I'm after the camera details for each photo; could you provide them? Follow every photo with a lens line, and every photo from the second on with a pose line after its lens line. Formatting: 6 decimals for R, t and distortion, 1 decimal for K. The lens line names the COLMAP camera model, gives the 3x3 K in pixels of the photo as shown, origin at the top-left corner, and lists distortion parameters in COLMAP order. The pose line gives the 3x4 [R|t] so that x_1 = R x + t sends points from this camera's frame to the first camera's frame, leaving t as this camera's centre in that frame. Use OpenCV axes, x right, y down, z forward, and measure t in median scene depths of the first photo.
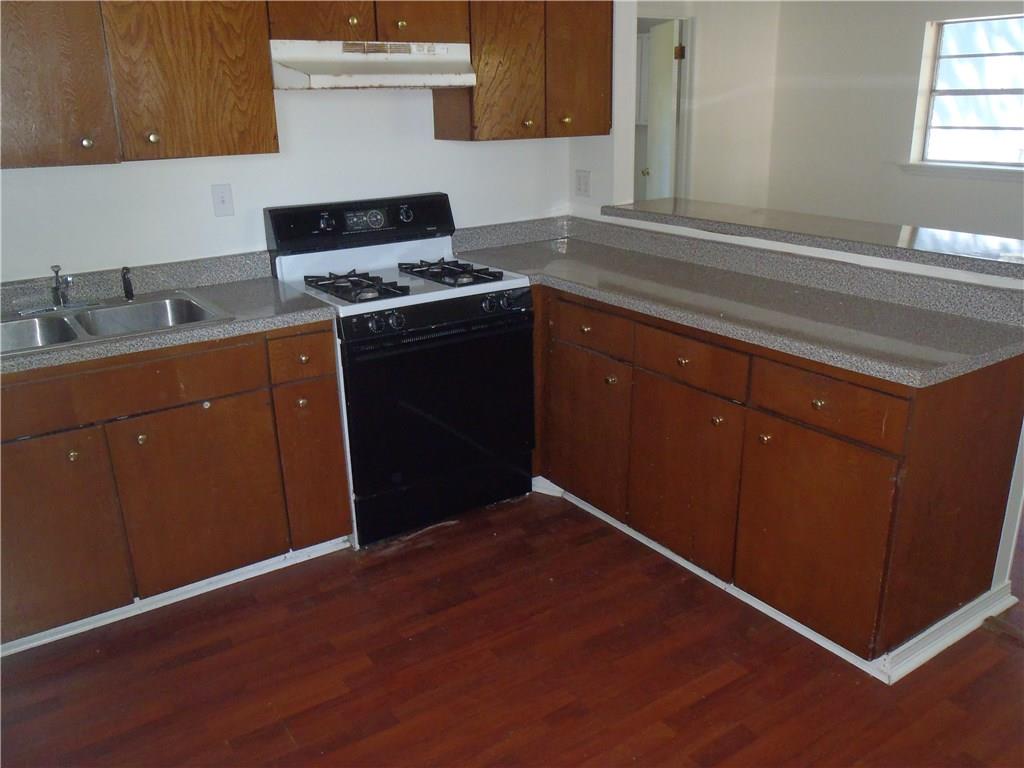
lens RADIAL K [[870.3, 0, 512.0], [0, 870.3, 384.0], [0, 0, 1]] dist [-0.007988, 0.001985]
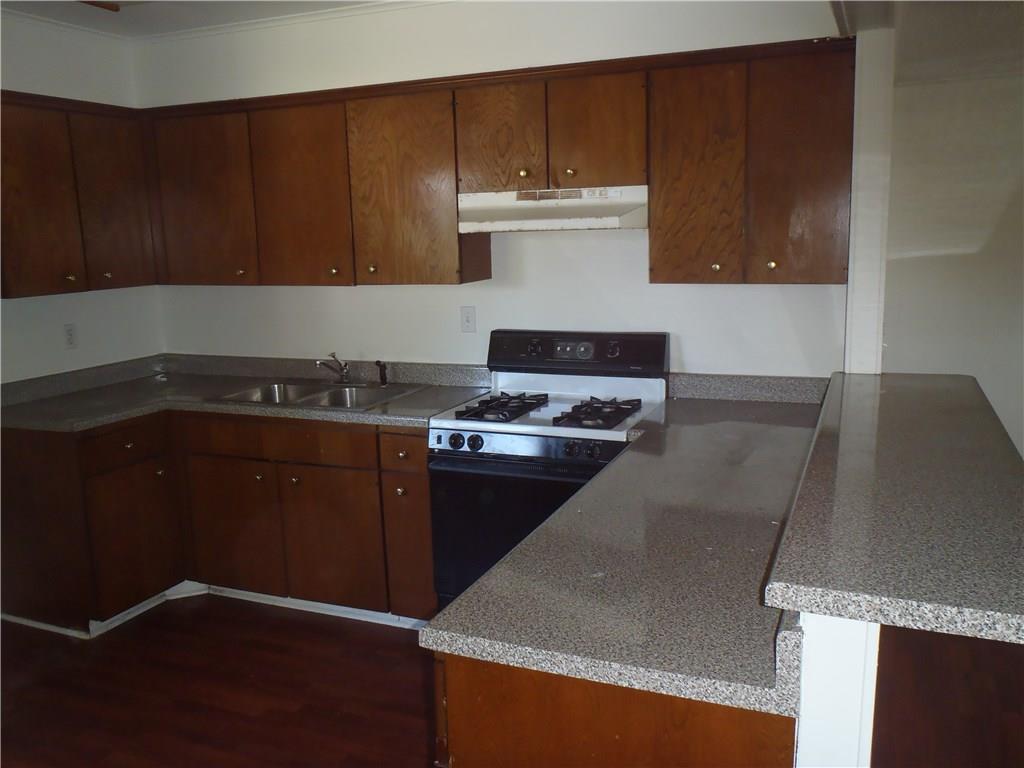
lens RADIAL K [[870.3, 0, 512.0], [0, 870.3, 384.0], [0, 0, 1]] dist [-0.007988, 0.001985]
pose [[0.524483, 0.151802, -0.837779, 0.745913], [-0.251849, 0.967605, 0.017658, -0.164775], [0.813320, 0.201733, 0.545724, 0.414808]]
